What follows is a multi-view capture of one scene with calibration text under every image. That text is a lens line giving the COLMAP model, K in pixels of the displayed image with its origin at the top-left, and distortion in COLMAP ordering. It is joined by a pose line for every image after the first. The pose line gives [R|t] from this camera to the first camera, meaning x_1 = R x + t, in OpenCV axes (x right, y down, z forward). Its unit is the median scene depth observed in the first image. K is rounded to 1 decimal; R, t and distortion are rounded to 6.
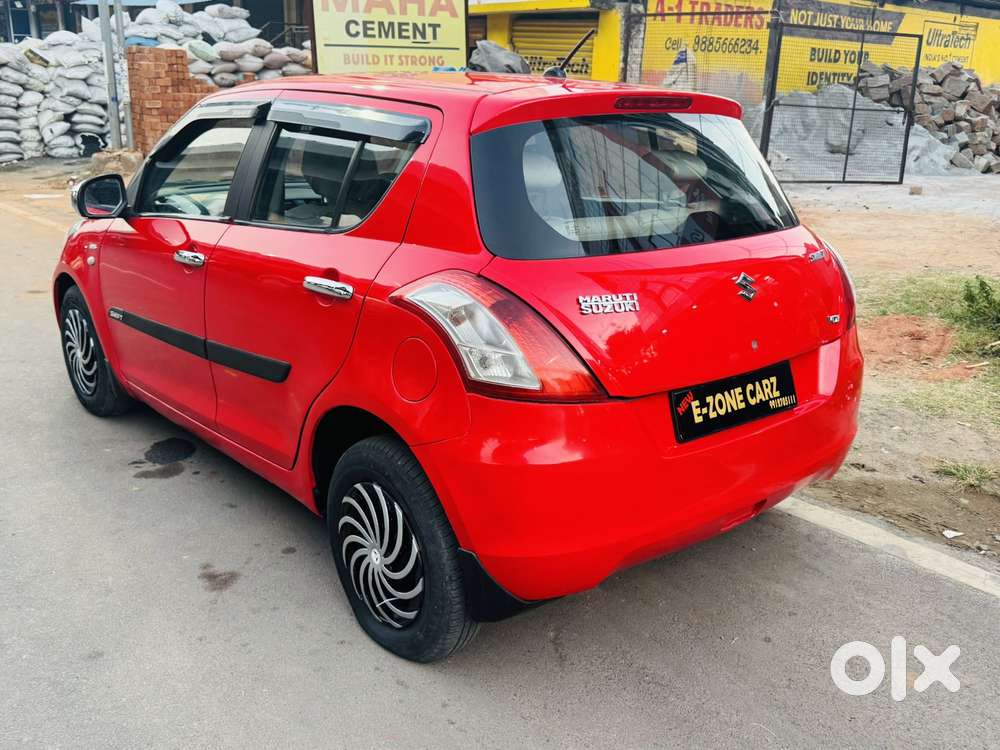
lens RADIAL K [[928.0, 0, 500.0], [0, 928.0, 375.0], [0, 0, 1]] dist [0.103506, -0.148988]
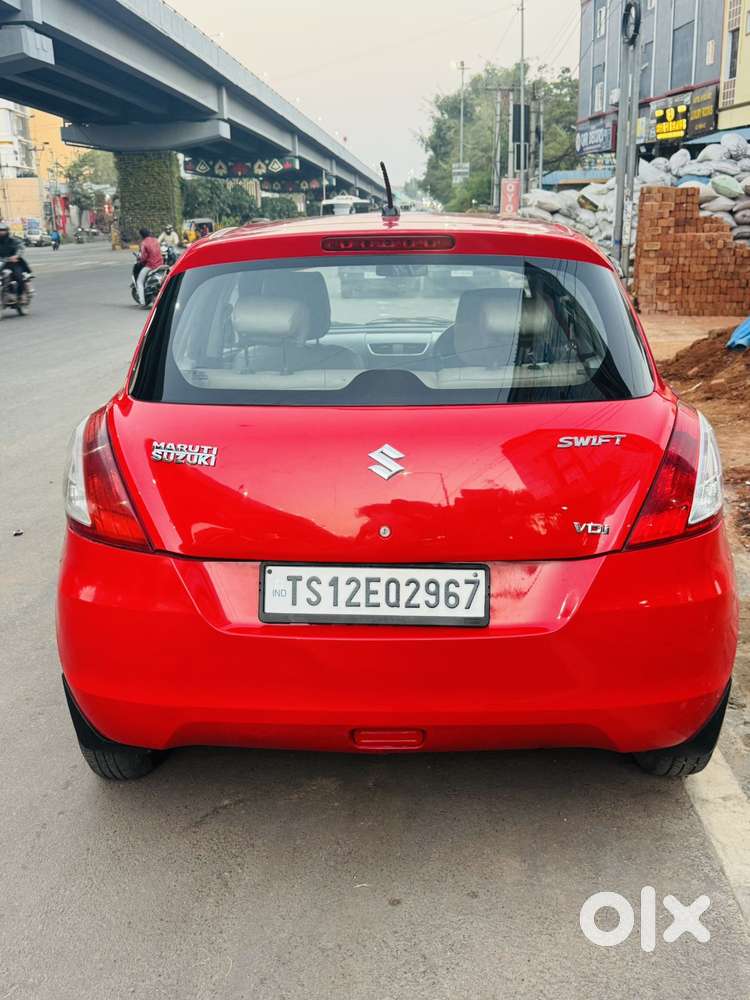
lens RADIAL K [[1022.2, 0, 371.9], [0, 1022.2, 500.8], [0, 0, 1]] dist [0.128645, -0.278862]
pose [[0.732883, 0.149337, -0.663763, 0.200739], [-0.174267, 0.984270, 0.029032, -0.019517], [0.657658, 0.094395, 0.747379, 0.073140]]
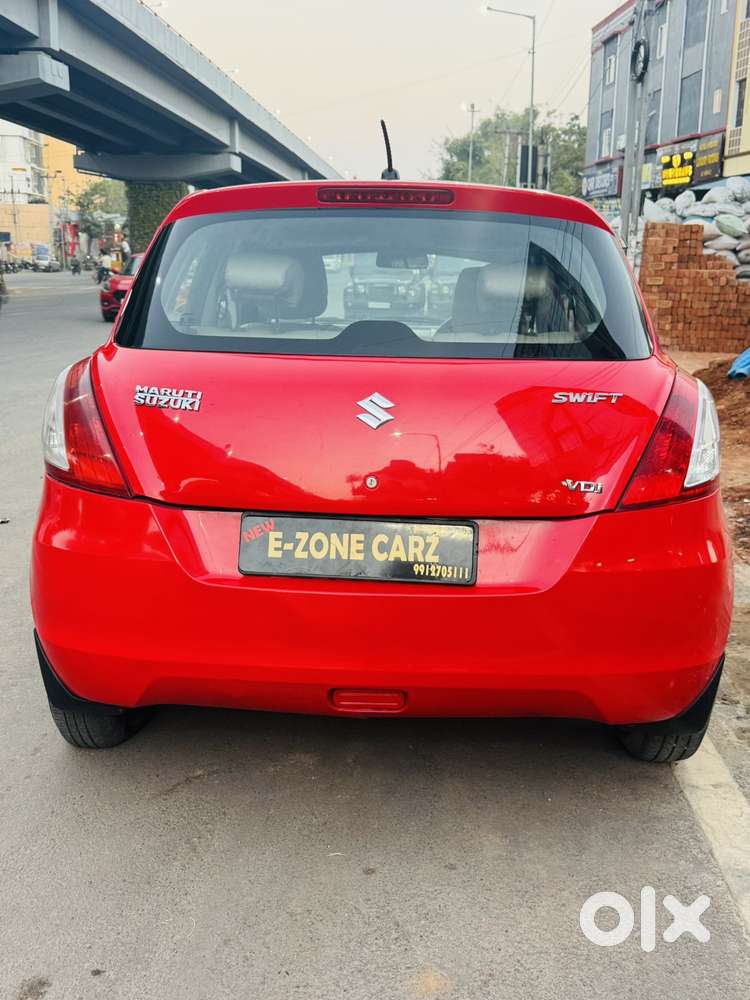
lens RADIAL K [[1022.2, 0, 371.9], [0, 1022.2, 500.8], [0, 0, 1]] dist [0.128645, -0.278862]
pose [[0.729042, 0.149339, -0.667979, 0.200891], [-0.207180, 0.978275, -0.007408, -0.002436], [0.652361, 0.143792, 0.744143, 0.081577]]
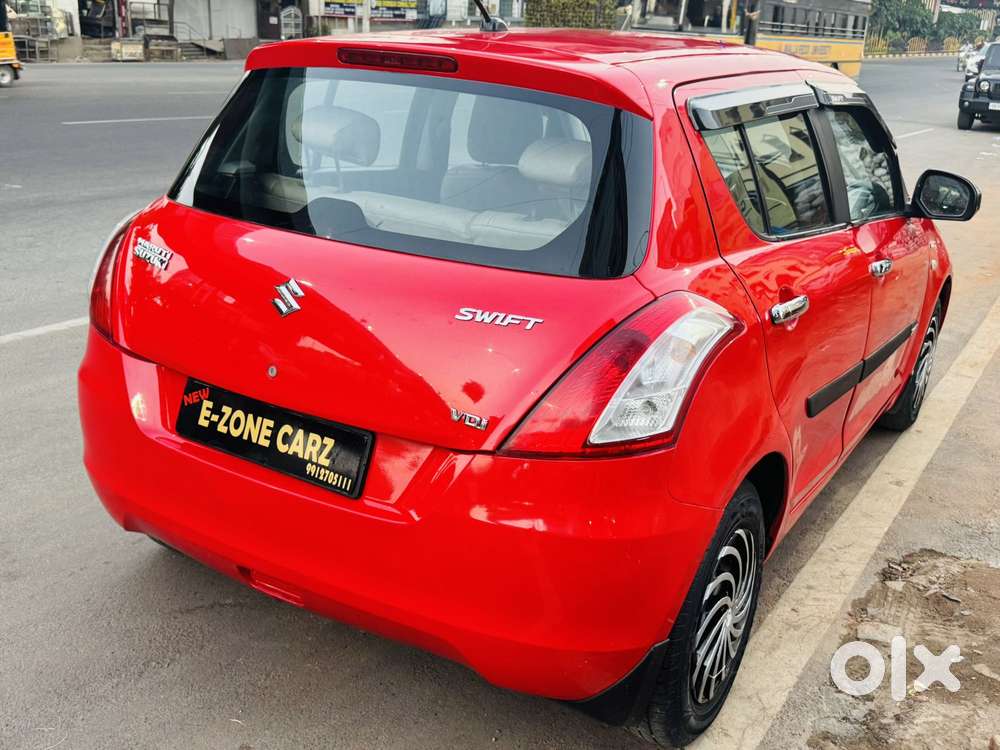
lens RADIAL K [[992.9, 0, 499.5], [0, 992.9, 377.3], [0, 0, 1]] dist [0.155271, -0.249736]
pose [[0.309073, 0.313989, -0.897711, 0.249817], [-0.321929, 0.922744, 0.211907, -0.061287], [0.894894, 0.223504, 0.386278, 0.198538]]
